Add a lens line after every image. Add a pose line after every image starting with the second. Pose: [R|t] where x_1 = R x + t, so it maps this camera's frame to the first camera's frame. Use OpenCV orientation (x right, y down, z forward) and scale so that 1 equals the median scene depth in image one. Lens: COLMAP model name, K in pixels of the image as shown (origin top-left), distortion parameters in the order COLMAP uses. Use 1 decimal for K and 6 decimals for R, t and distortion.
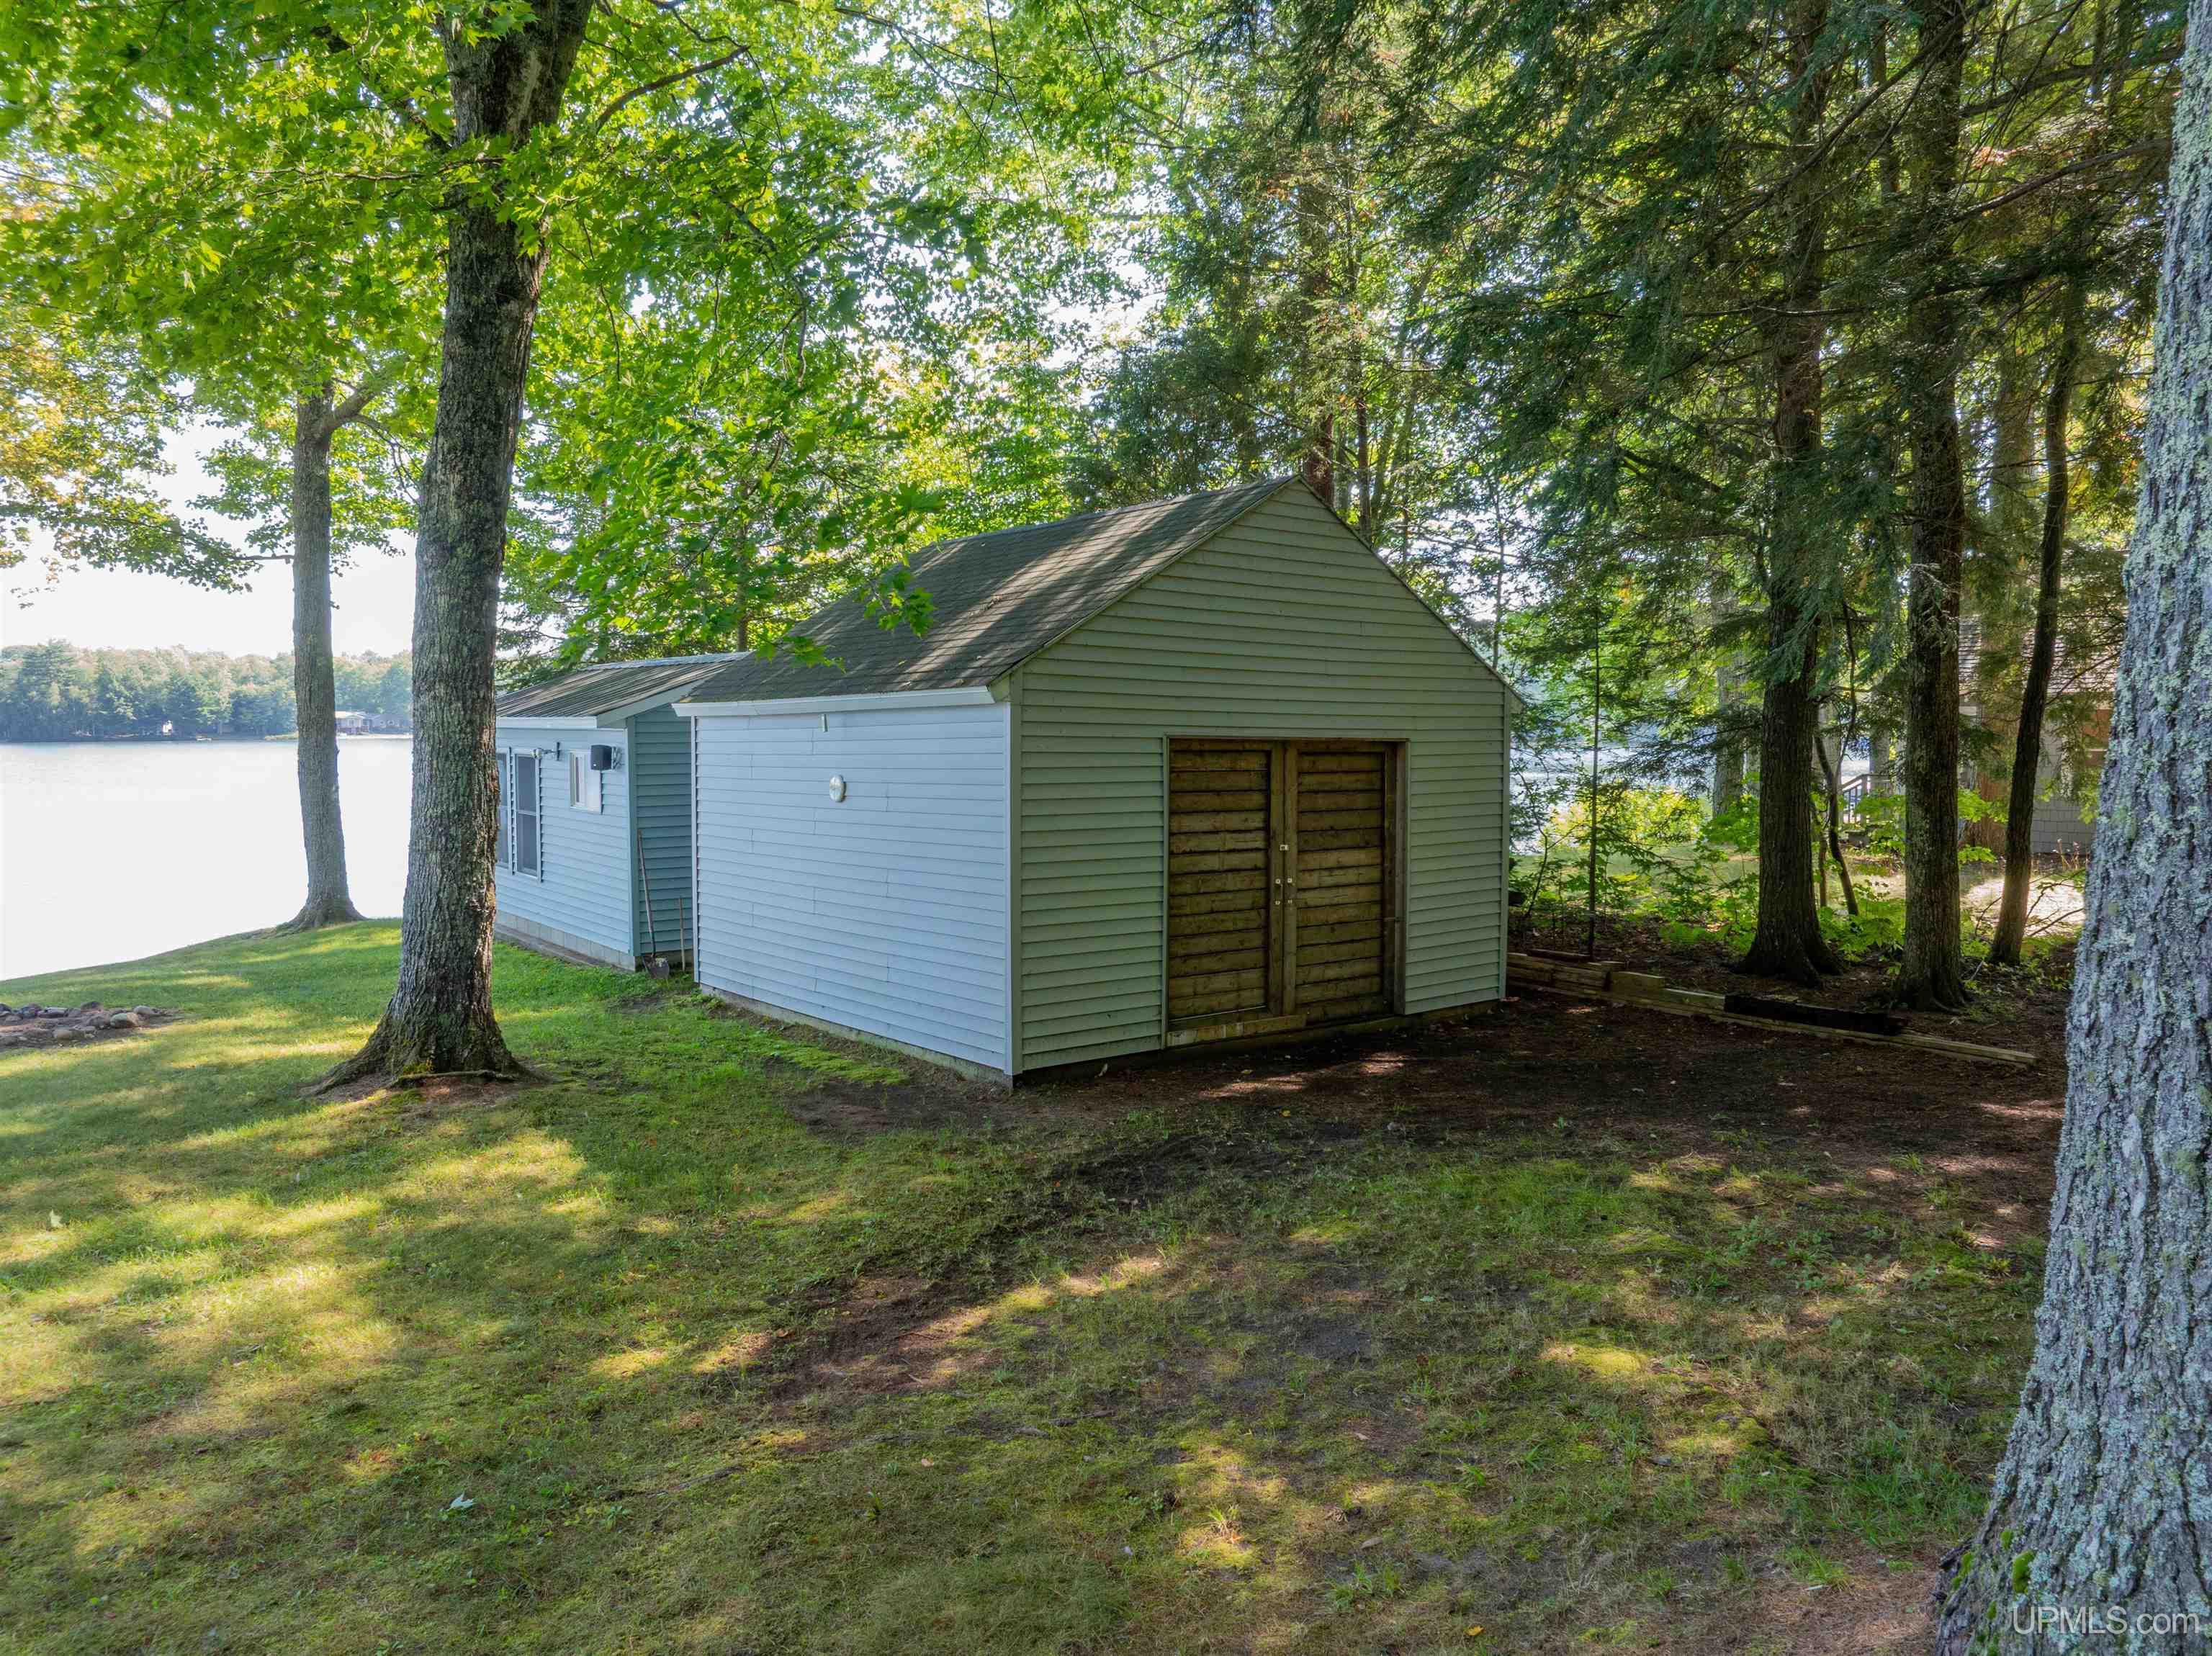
lens RADIAL K [[1560.9, 0, 1124.1], [0, 1560.9, 827.7], [0, 0, 1]] dist [-0.038352, 0.005131]
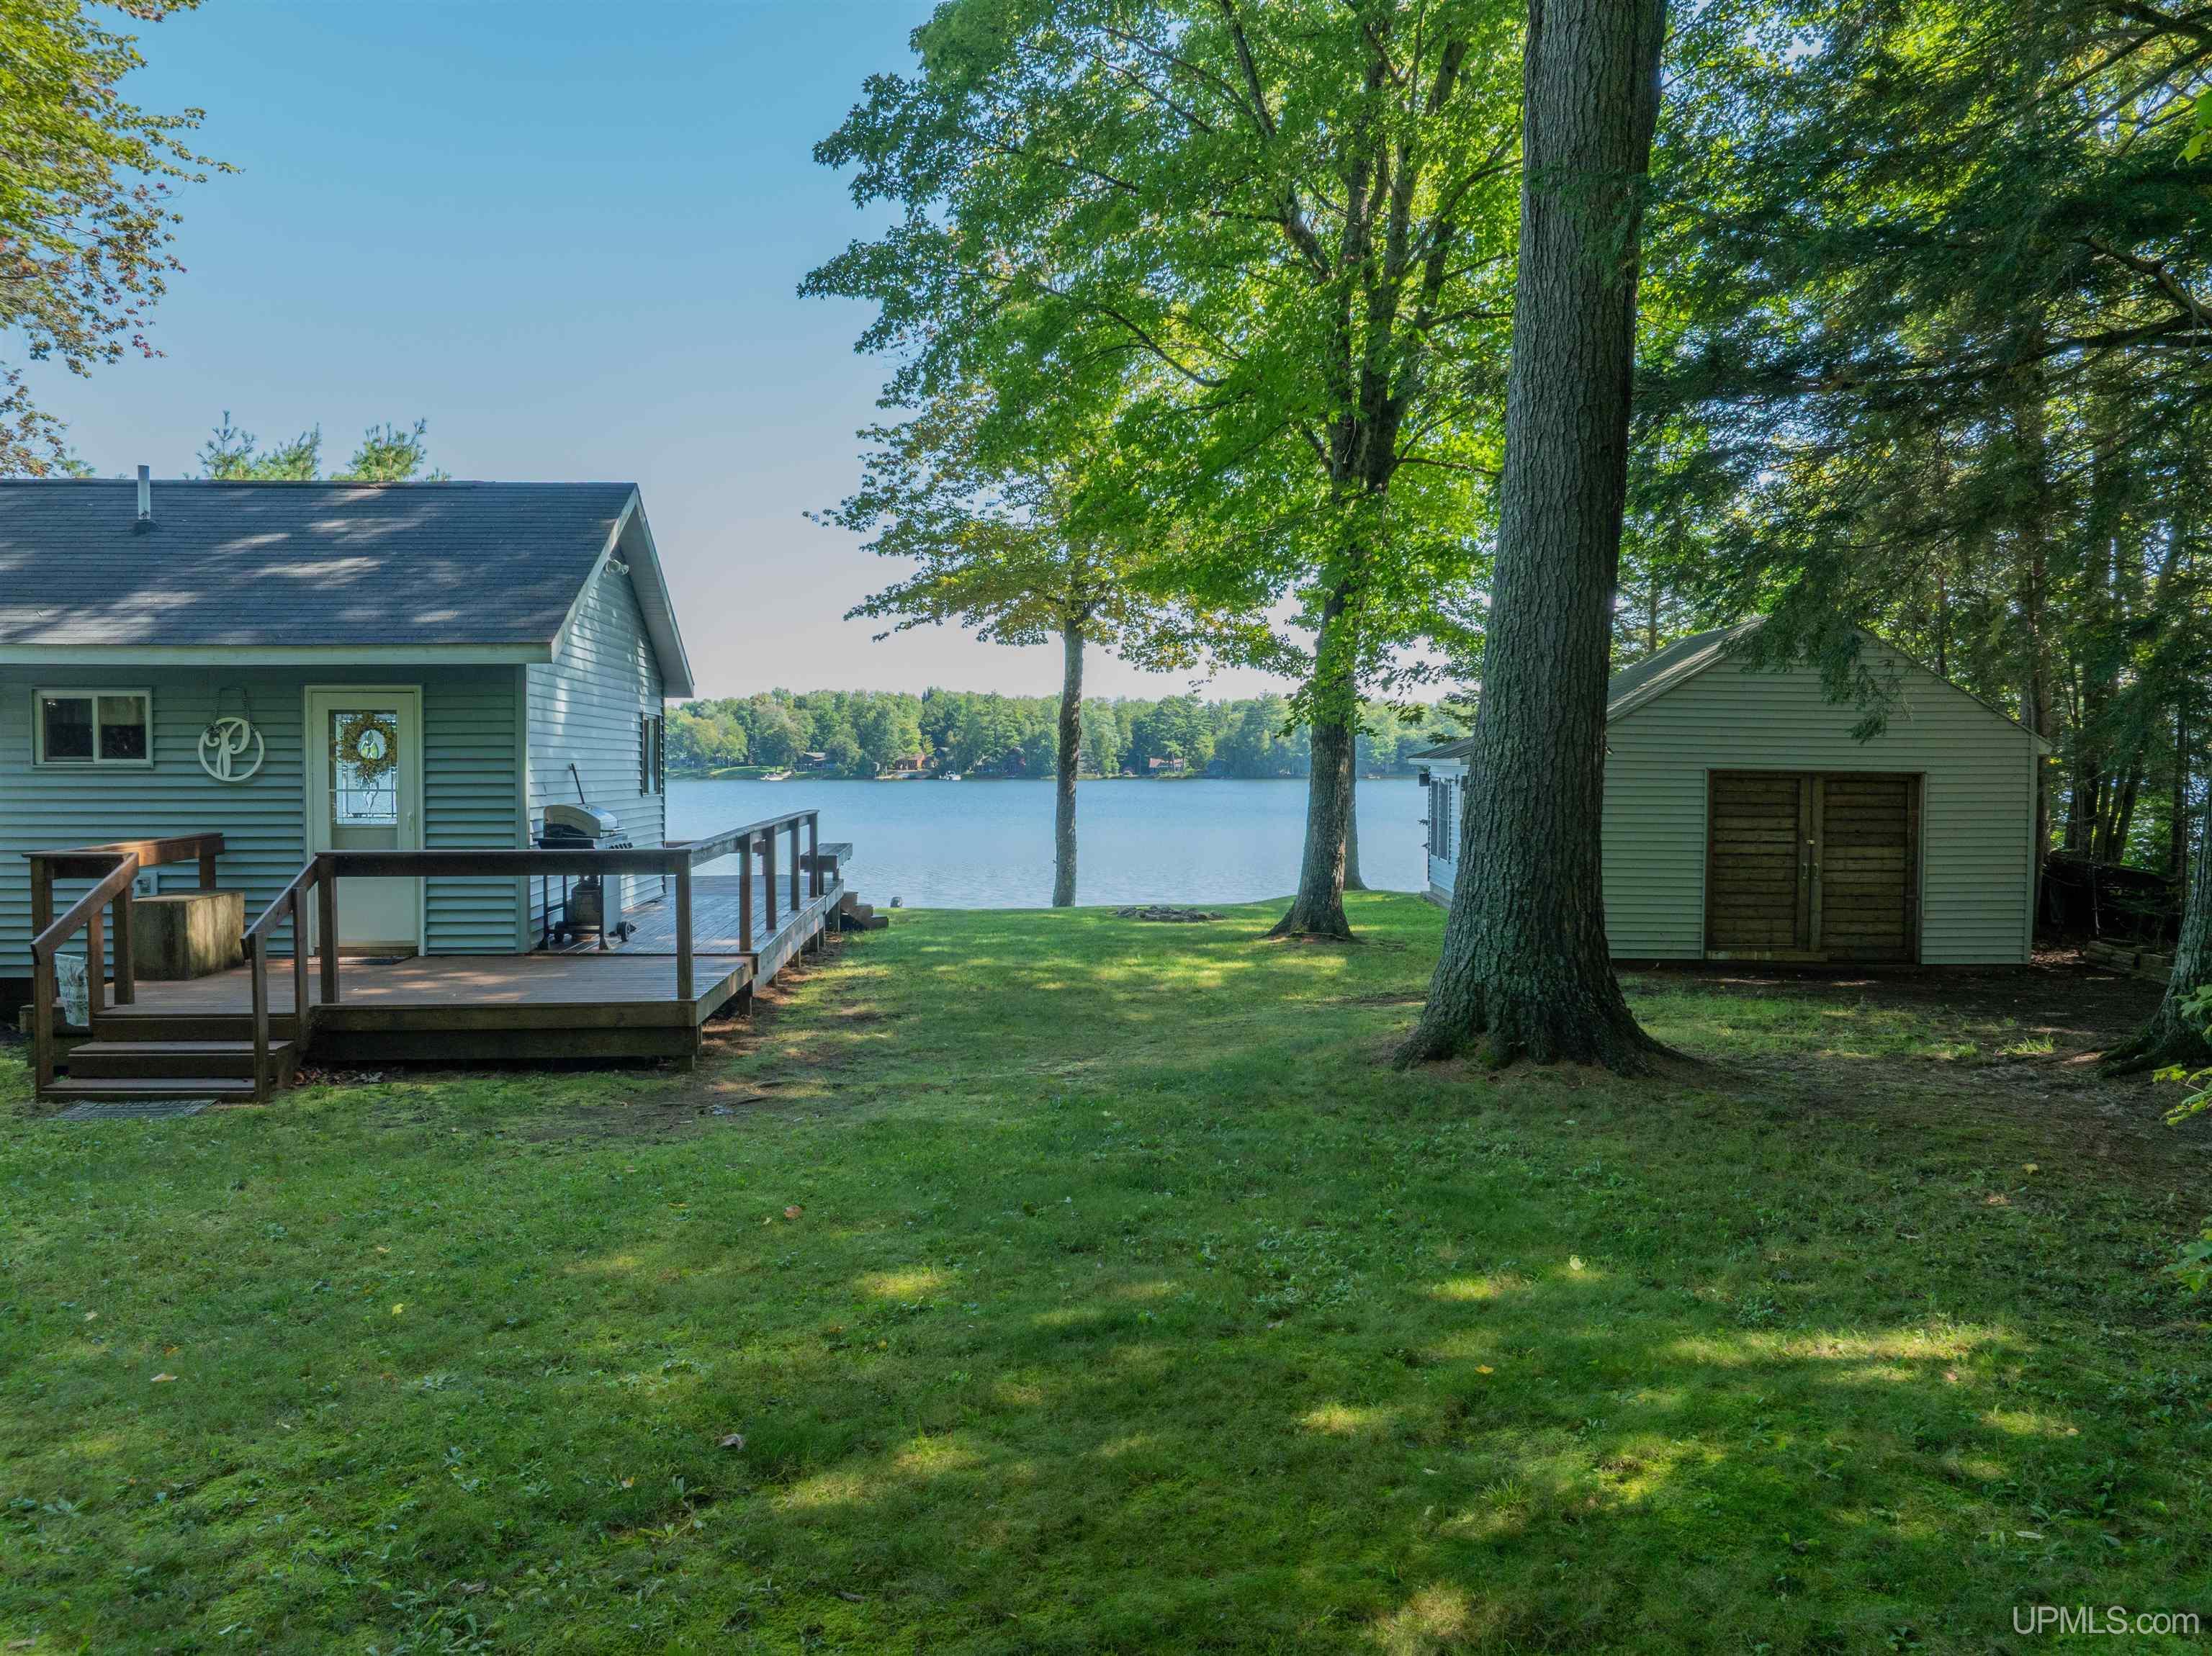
lens RADIAL K [[1560.9, 0, 1117.0], [0, 1560.9, 831.7], [0, 0, 1]] dist [-0.038352, 0.005131]
pose [[0.760963, 0.025259, -0.648304, 0.434971], [-0.040550, 0.999140, -0.008668, 0.033086], [0.647527, 0.032885, 0.761332, -0.463873]]
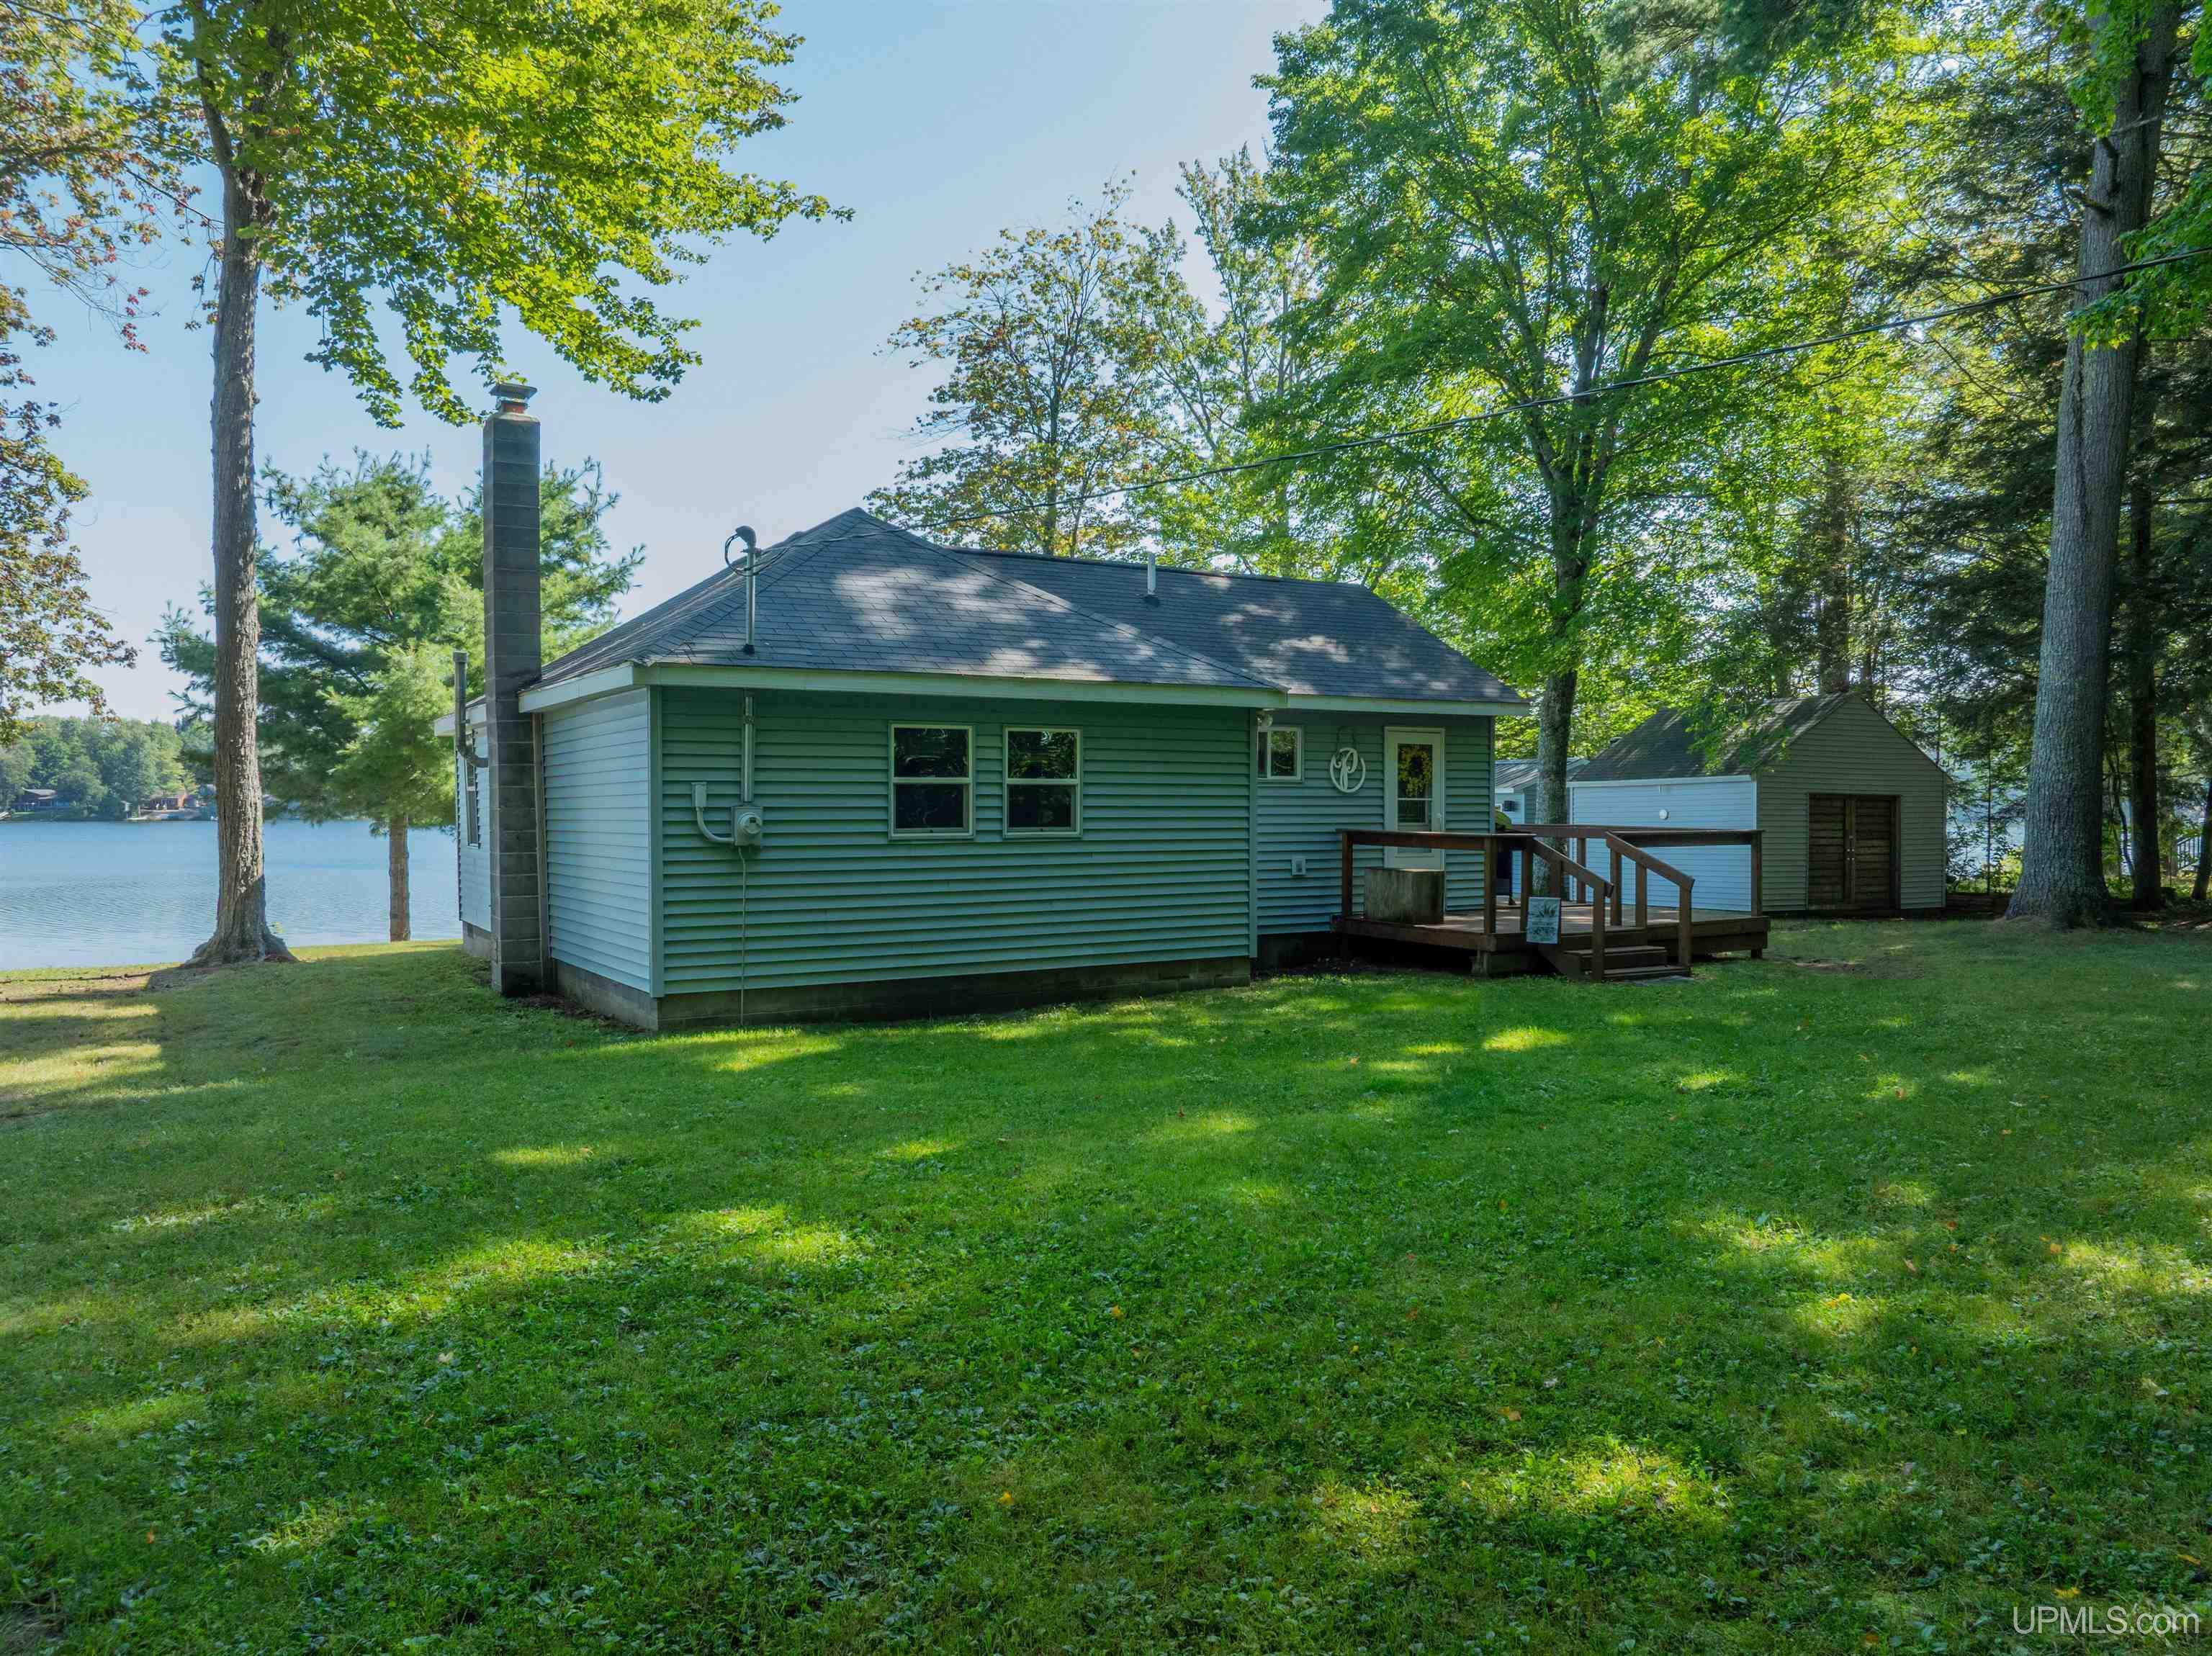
lens RADIAL K [[1560.9, 0, 1116.4], [0, 1560.9, 832.1], [0, 0, 1]] dist [-0.038352, 0.005131]
pose [[0.969259, 0.001387, -0.246039, -0.333147], [-0.013119, 0.998853, -0.046048, 0.104142], [0.245693, 0.047860, 0.968166, -1.323353]]
